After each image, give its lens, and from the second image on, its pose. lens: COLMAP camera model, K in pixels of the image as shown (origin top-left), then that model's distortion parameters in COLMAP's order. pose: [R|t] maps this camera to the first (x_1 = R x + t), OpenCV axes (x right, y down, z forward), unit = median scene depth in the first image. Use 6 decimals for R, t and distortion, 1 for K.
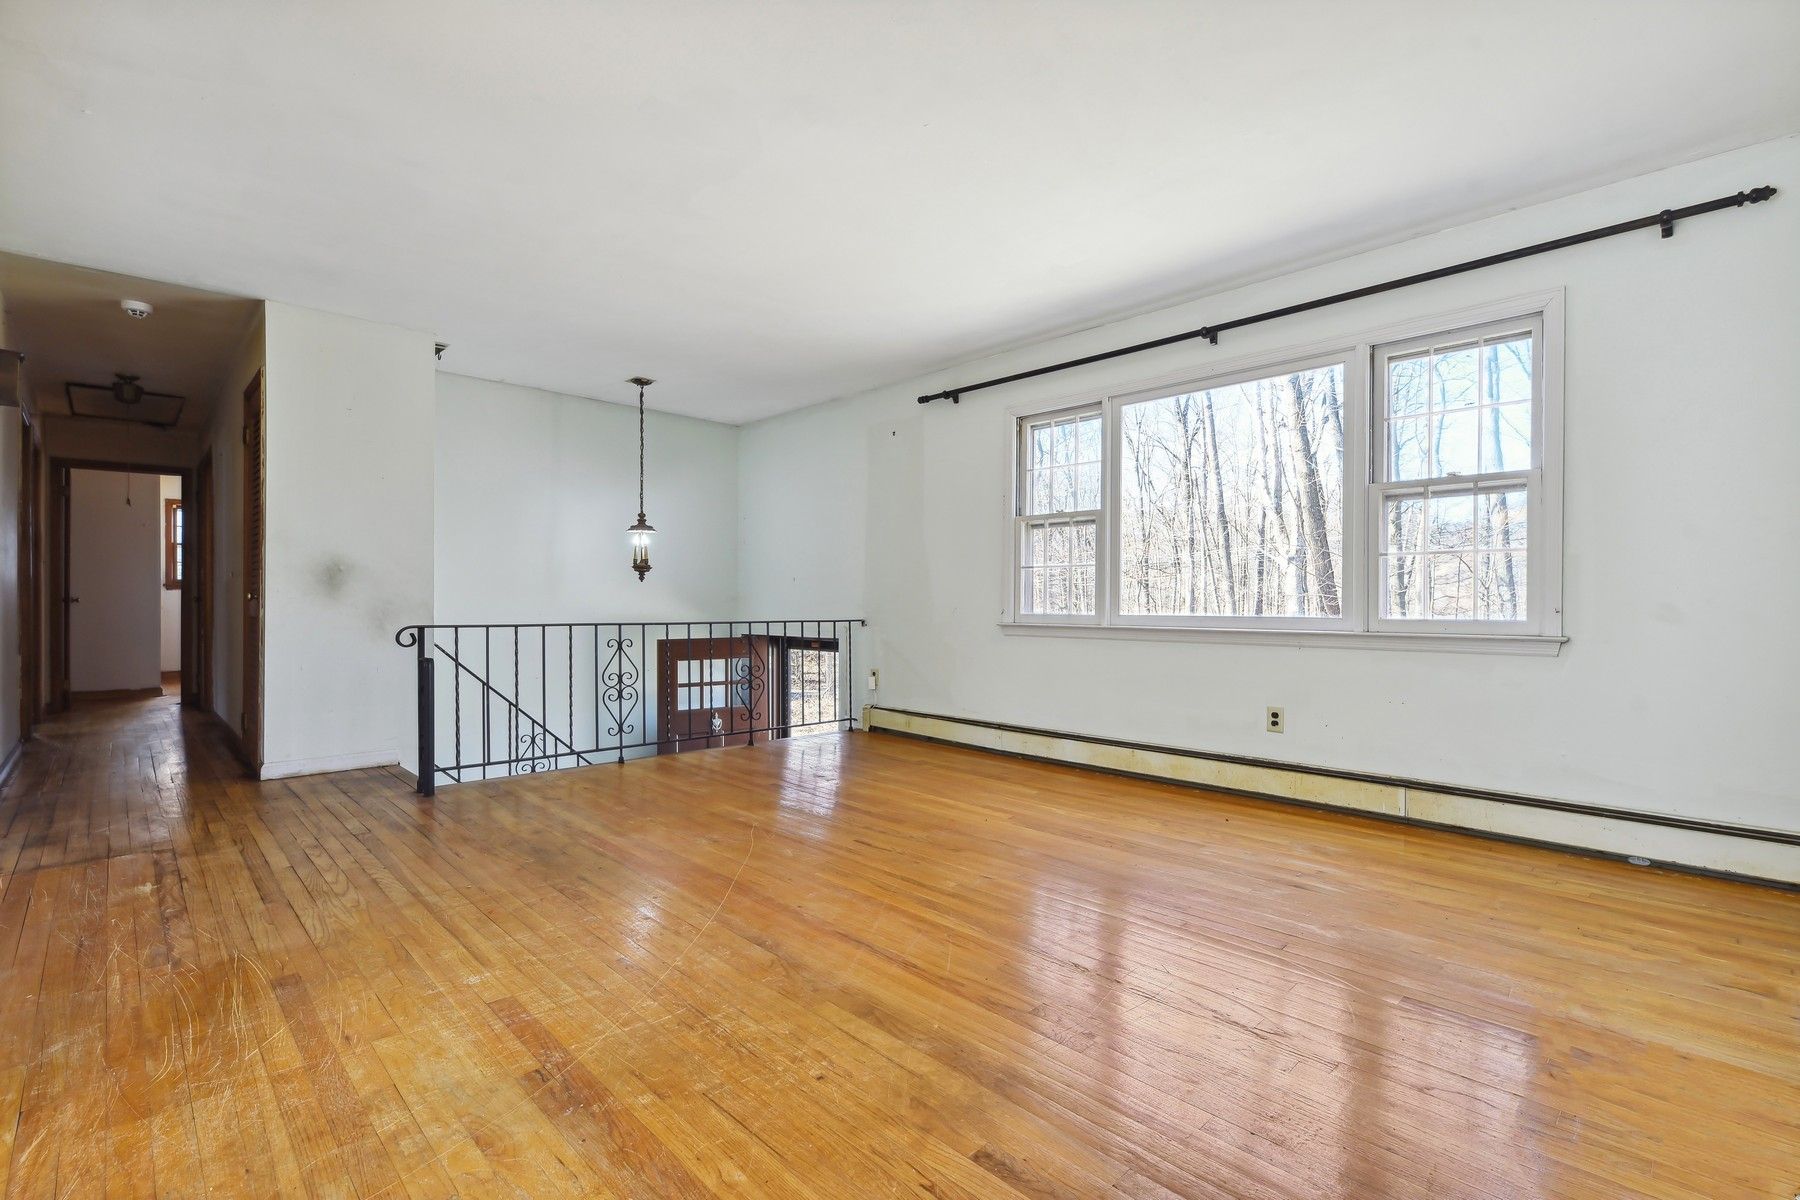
lens RADIAL K [[813.6, 0, 897.5], [0, 813.6, 604.8], [0, 0, 1]] dist [-0.004362, -0.000236]
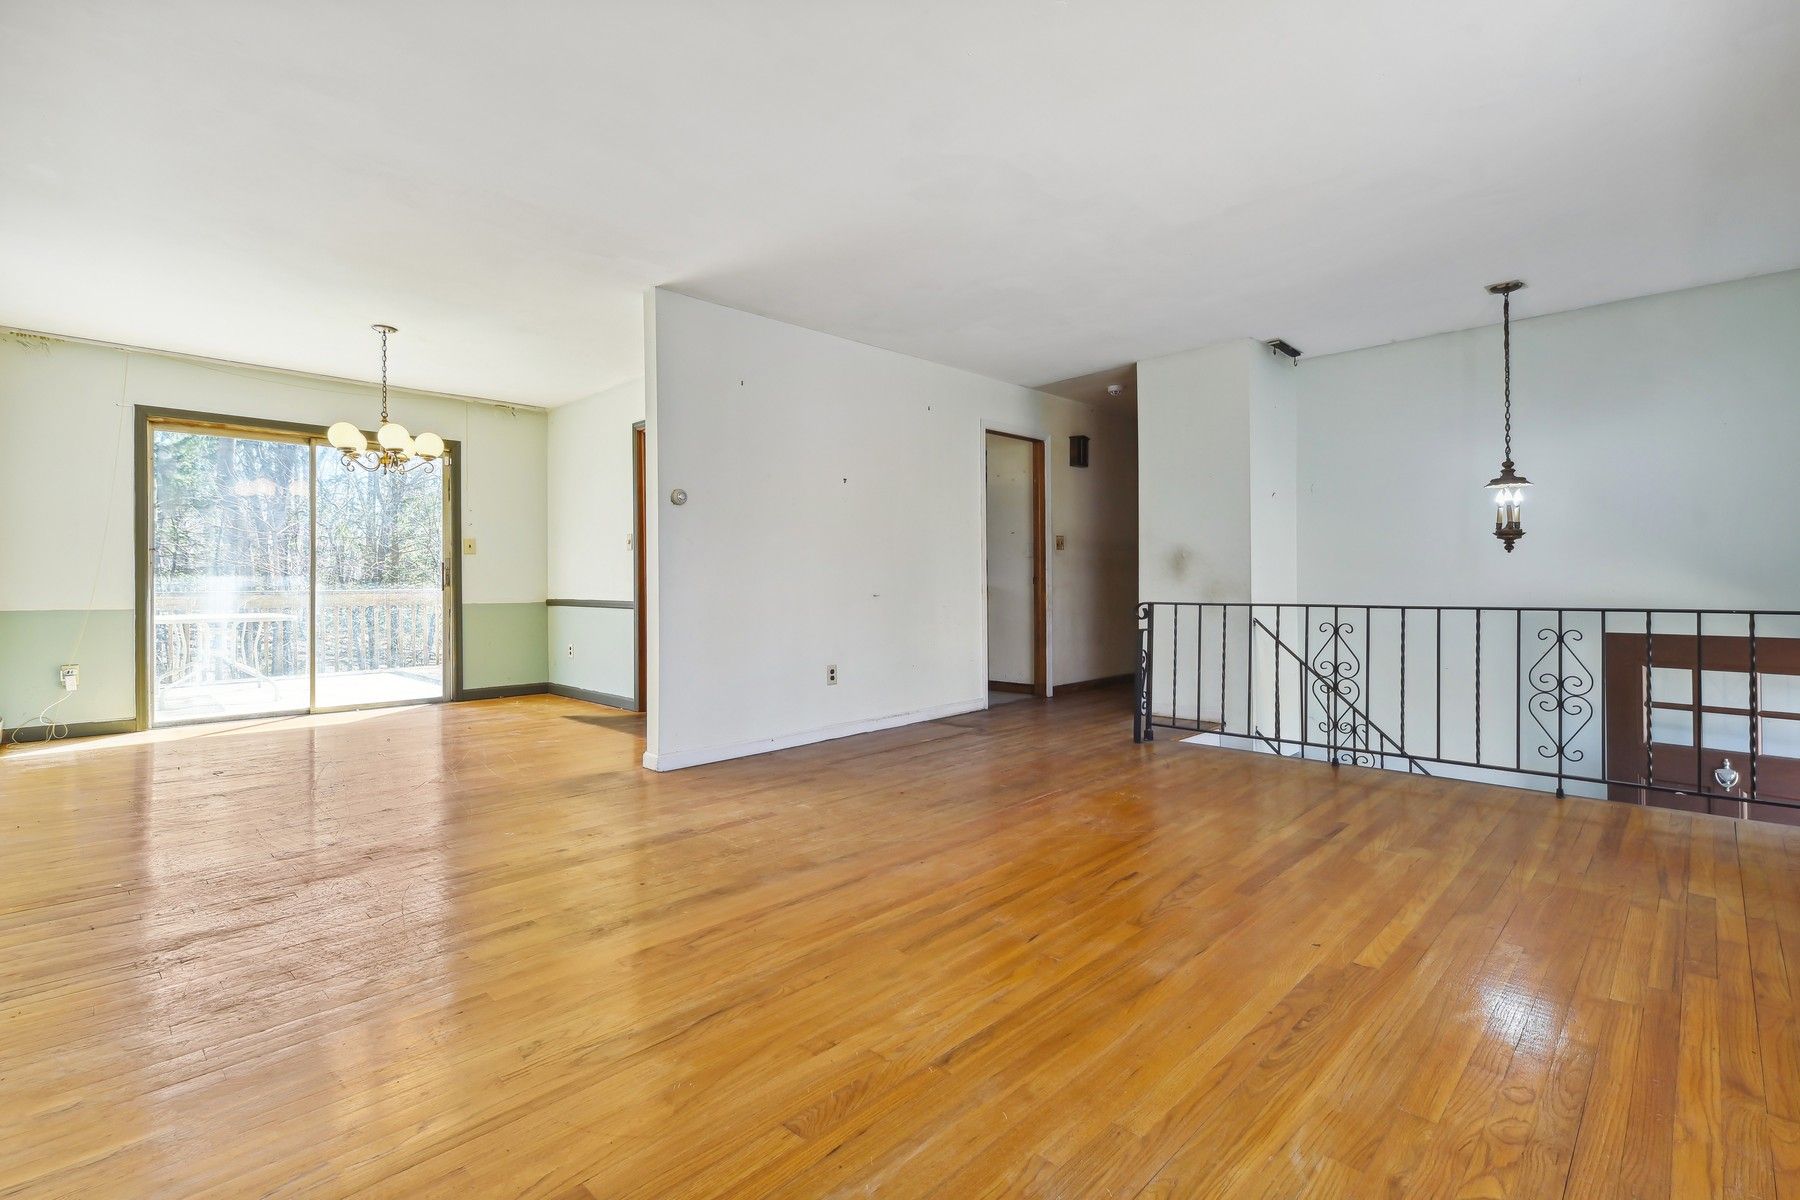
lens RADIAL K [[813.6, 0, 895.2], [0, 813.6, 588.1], [0, 0, 1]] dist [-0.004362, -0.000236]
pose [[0.016641, -0.000939, -0.999861, 0.460945], [0.004317, 0.999990, -0.000867, 0.002773], [0.999852, -0.004302, 0.016645, 0.452524]]
